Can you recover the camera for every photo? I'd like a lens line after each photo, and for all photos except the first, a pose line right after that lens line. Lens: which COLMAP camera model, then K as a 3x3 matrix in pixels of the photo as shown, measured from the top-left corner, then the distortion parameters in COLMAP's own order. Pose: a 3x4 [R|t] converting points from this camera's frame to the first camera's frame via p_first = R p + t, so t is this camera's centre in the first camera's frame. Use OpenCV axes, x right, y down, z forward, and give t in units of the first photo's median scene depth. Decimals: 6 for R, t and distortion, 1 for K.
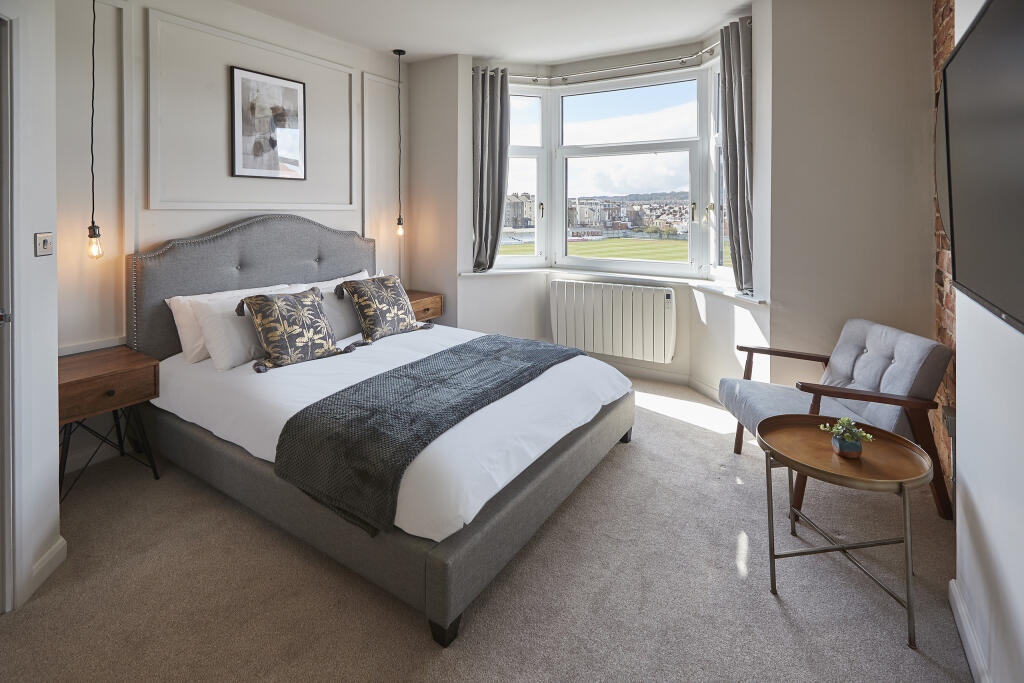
lens RADIAL K [[519.6, 0, 539.1], [0, 519.6, 182.2], [0, 0, 1]] dist [-0.001434, -0.000424]
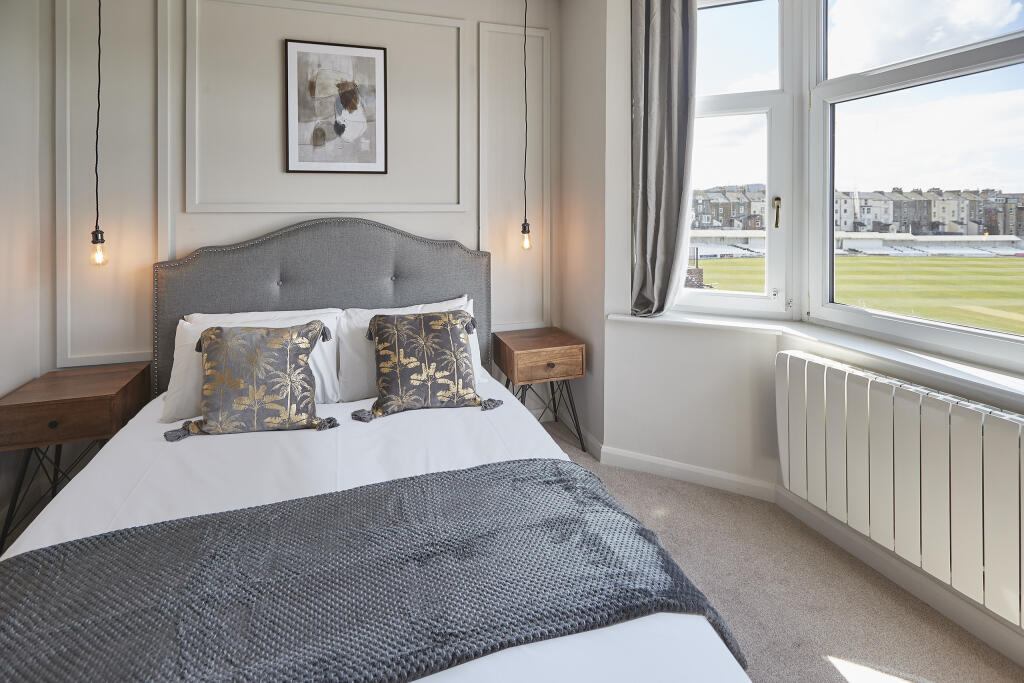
lens RADIAL K [[509.5, 0, 511.9], [0, 509.5, 202.9], [0, 0, 1]] dist [0.000718, 0.000342]
pose [[0.735708, -0.018485, -0.677046, 0.199460], [0.041968, 0.998951, 0.018330, 0.033556], [0.675997, -0.041900, 0.735712, 0.568051]]
